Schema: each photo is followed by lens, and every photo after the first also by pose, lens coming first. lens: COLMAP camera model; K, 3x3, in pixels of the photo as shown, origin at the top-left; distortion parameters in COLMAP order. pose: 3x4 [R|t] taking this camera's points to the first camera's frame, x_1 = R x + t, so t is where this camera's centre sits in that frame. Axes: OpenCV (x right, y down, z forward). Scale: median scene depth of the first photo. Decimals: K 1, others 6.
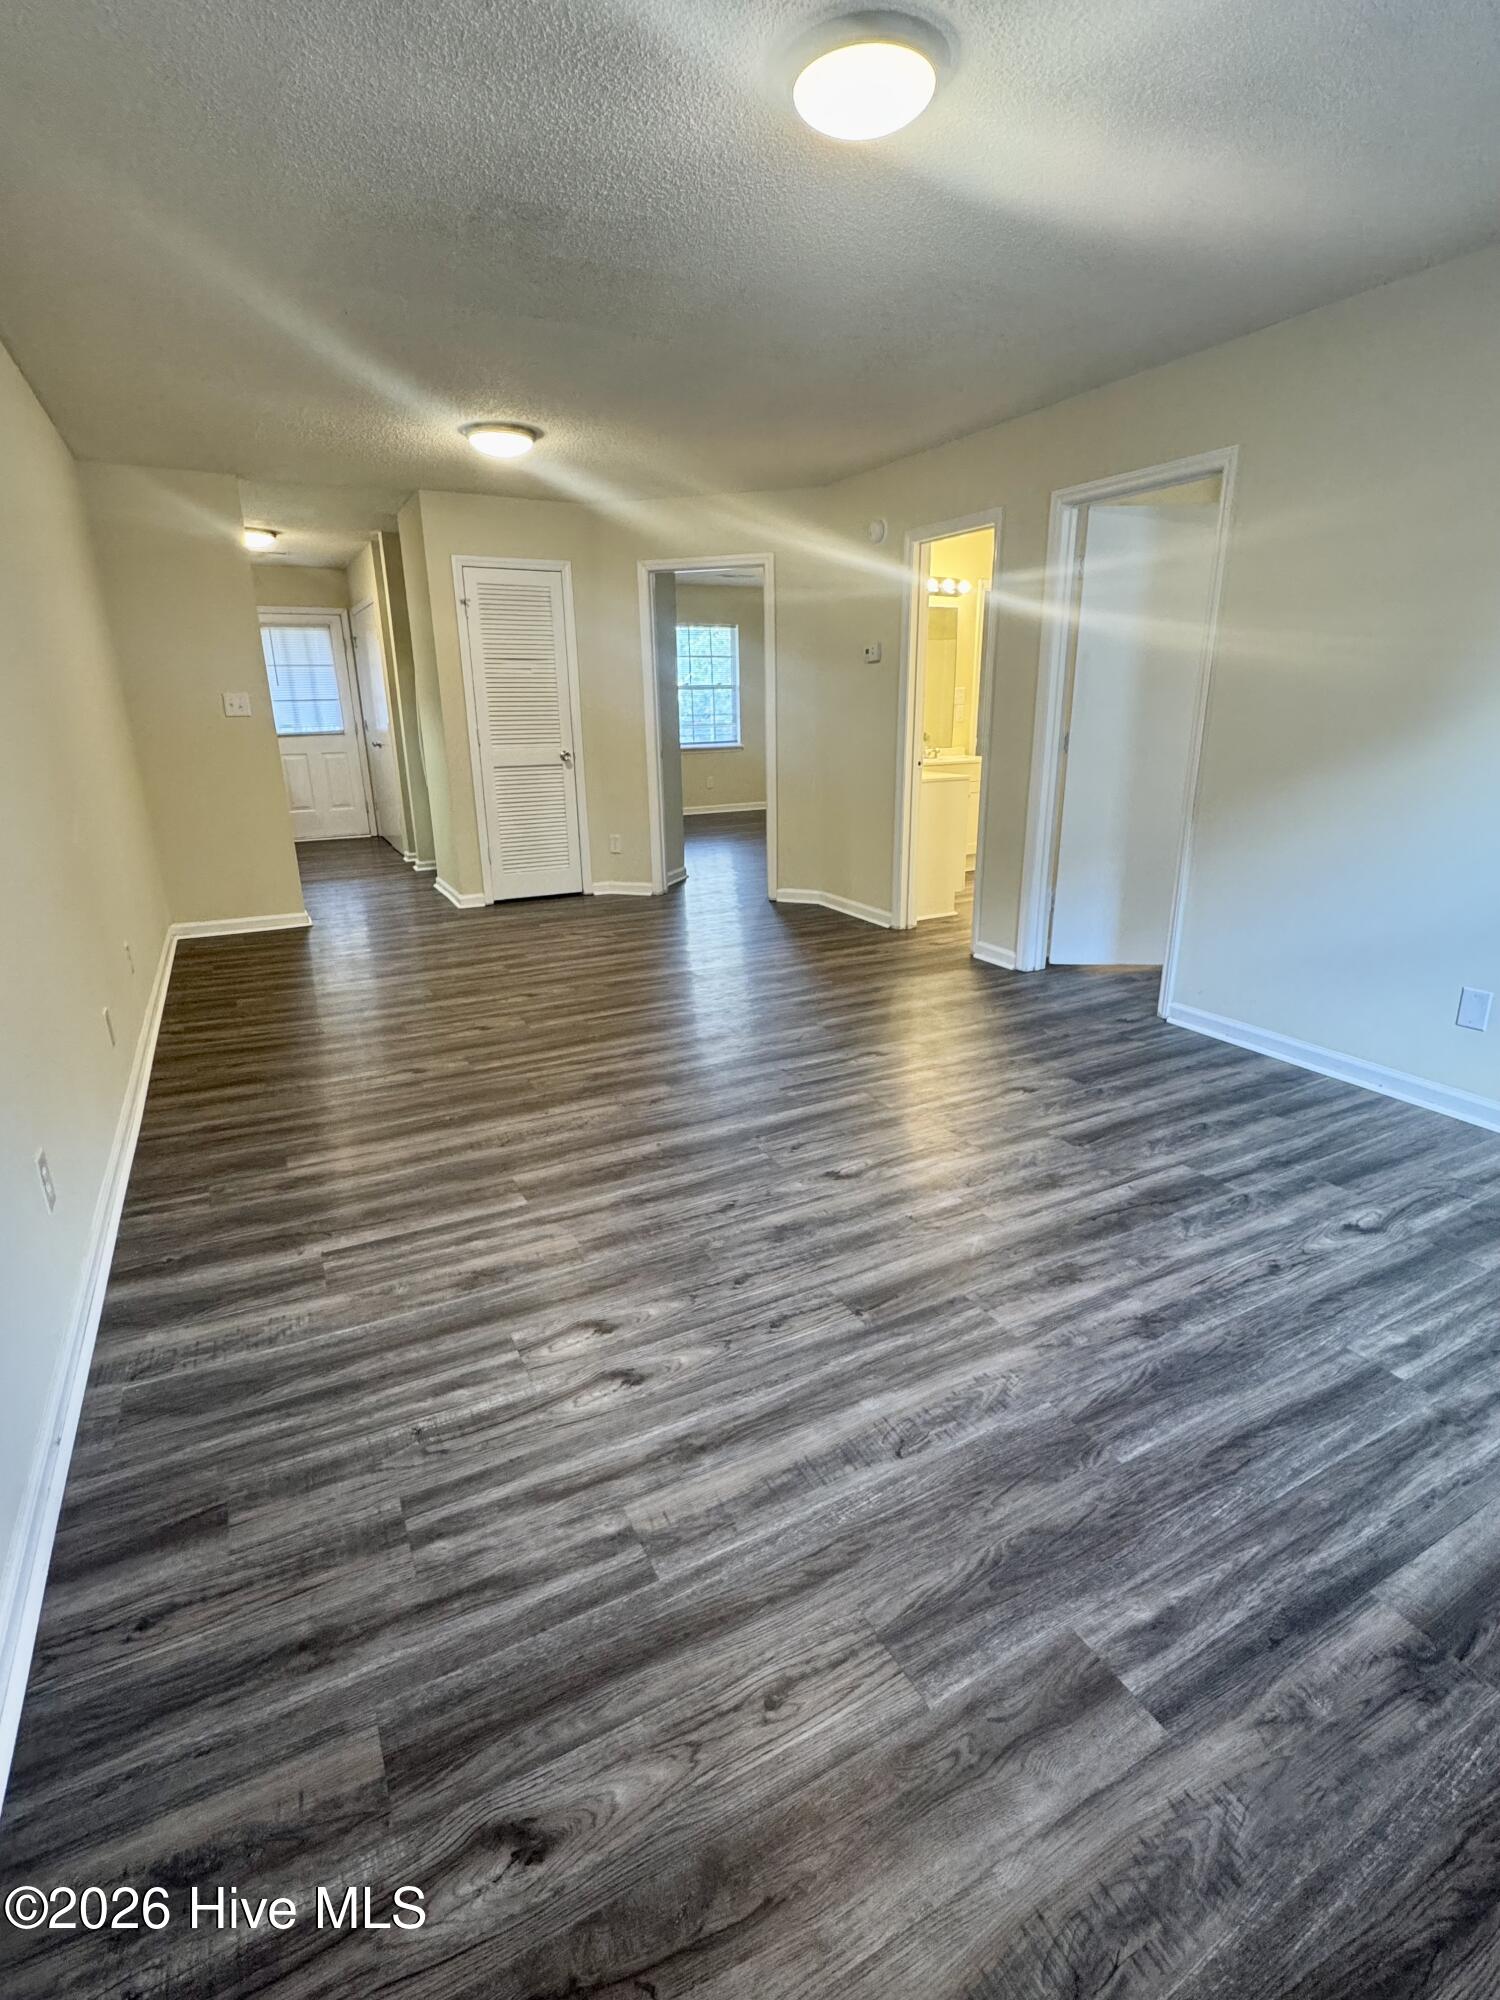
lens RADIAL K [[916.0, 0, 768.1], [0, 916.0, 996.7], [0, 0, 1]] dist [-0.003306, -0.000543]
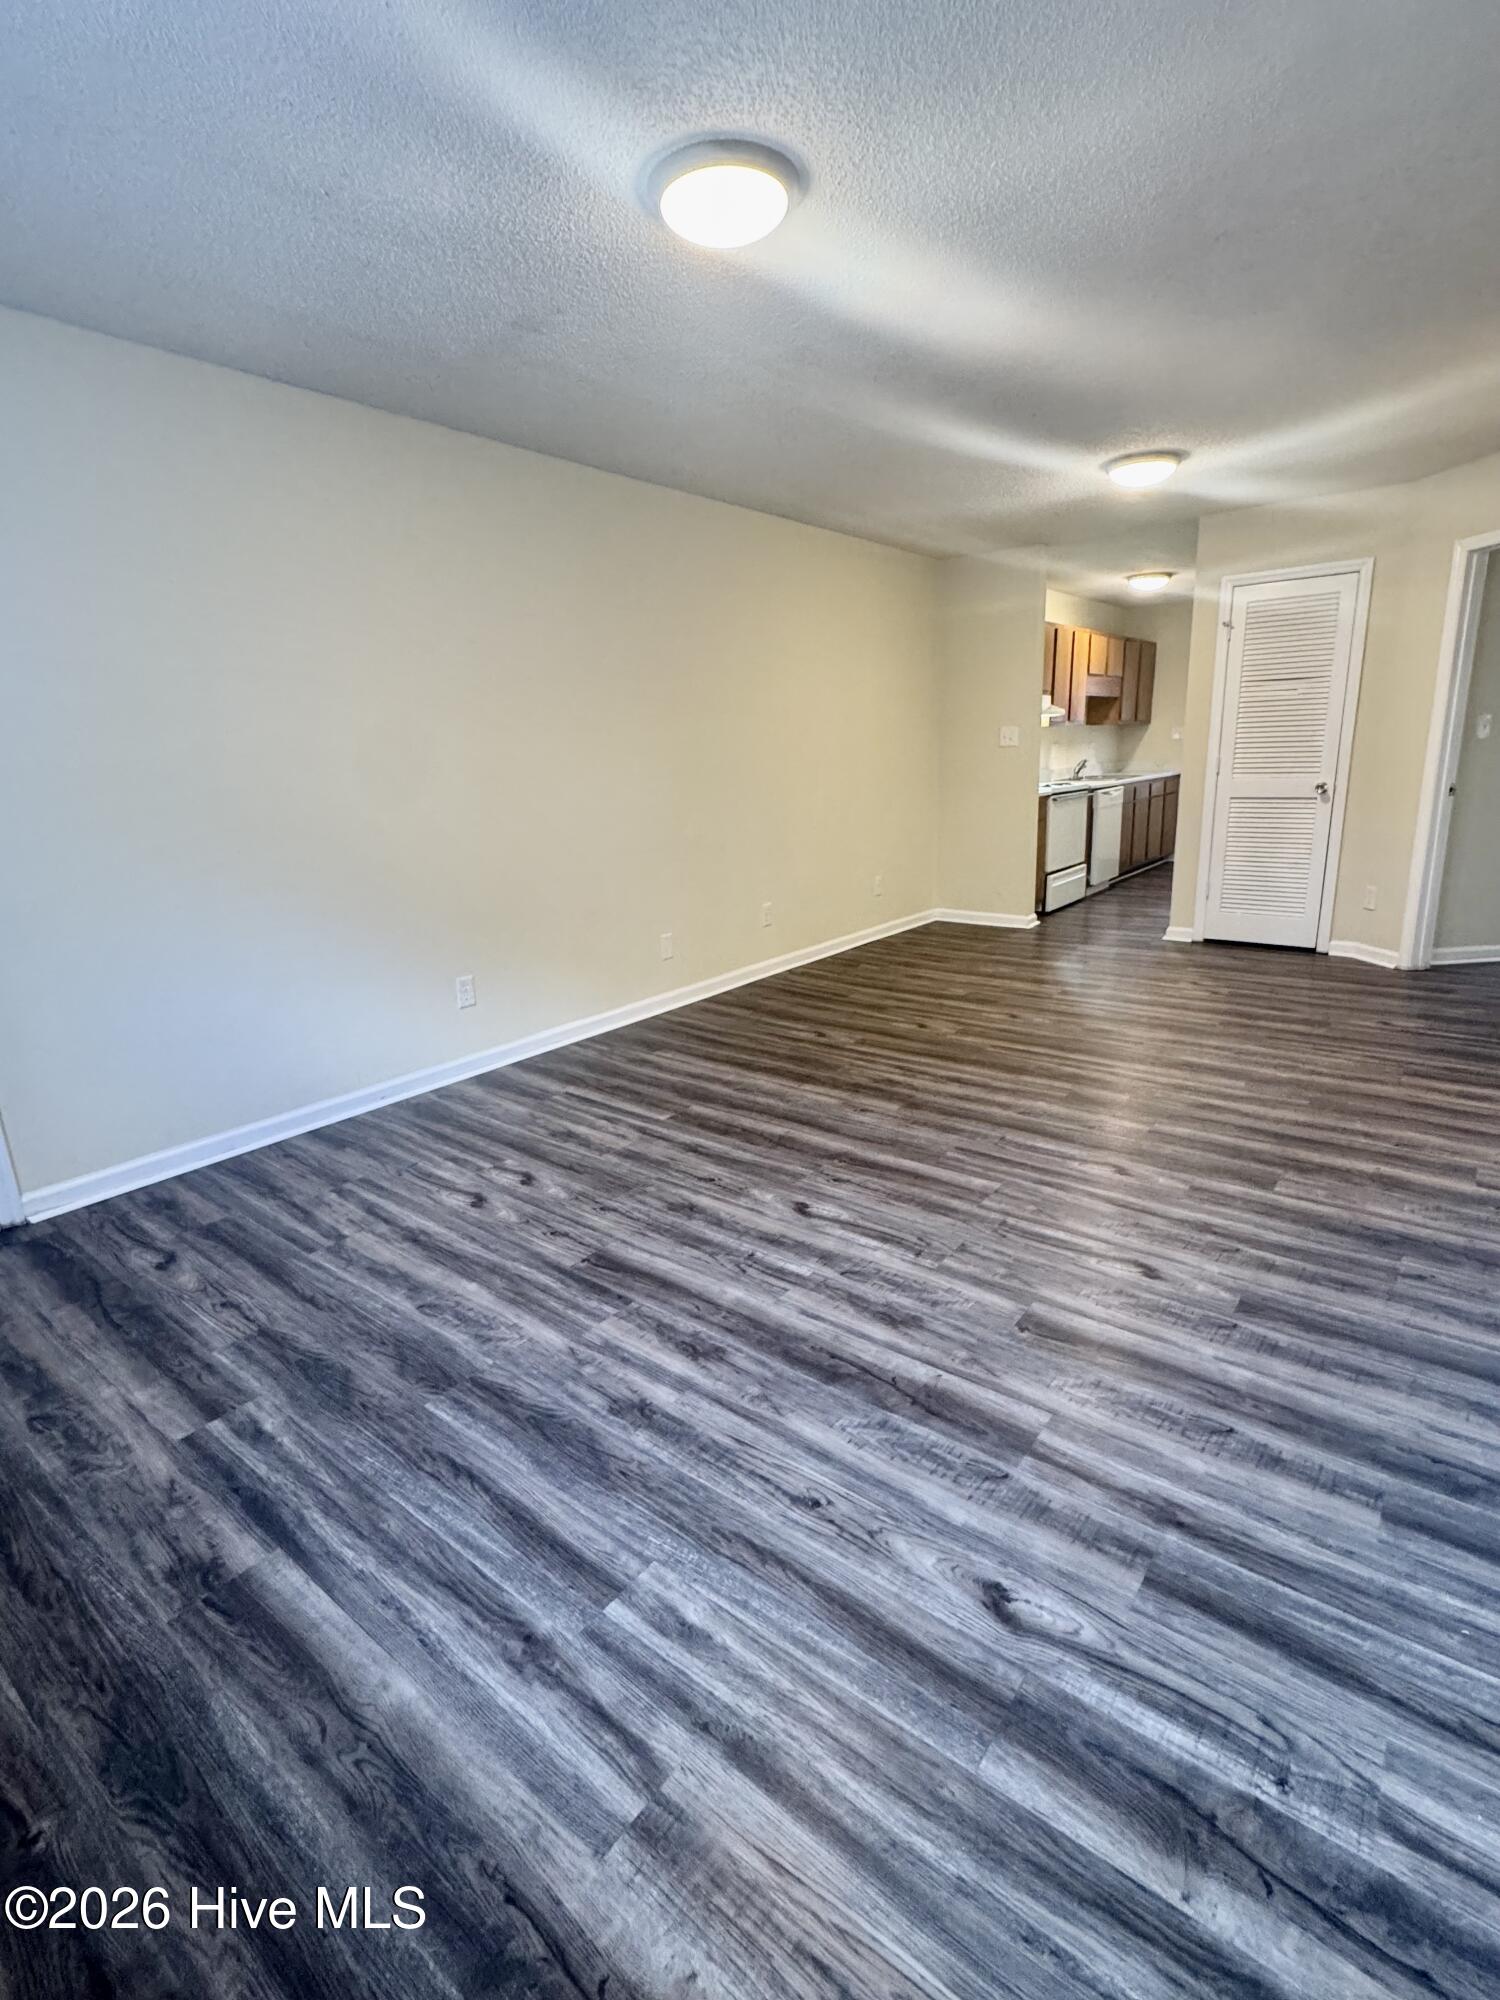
lens RADIAL K [[916.0, 0, 744.5], [0, 916.0, 985.0], [0, 0, 1]] dist [-0.003306, -0.000543]
pose [[0.427904, 0.220990, -0.876391, 1.015305], [-0.248461, 0.961052, 0.121026, -0.170427], [0.869003, 0.165961, 0.466145, 0.502623]]
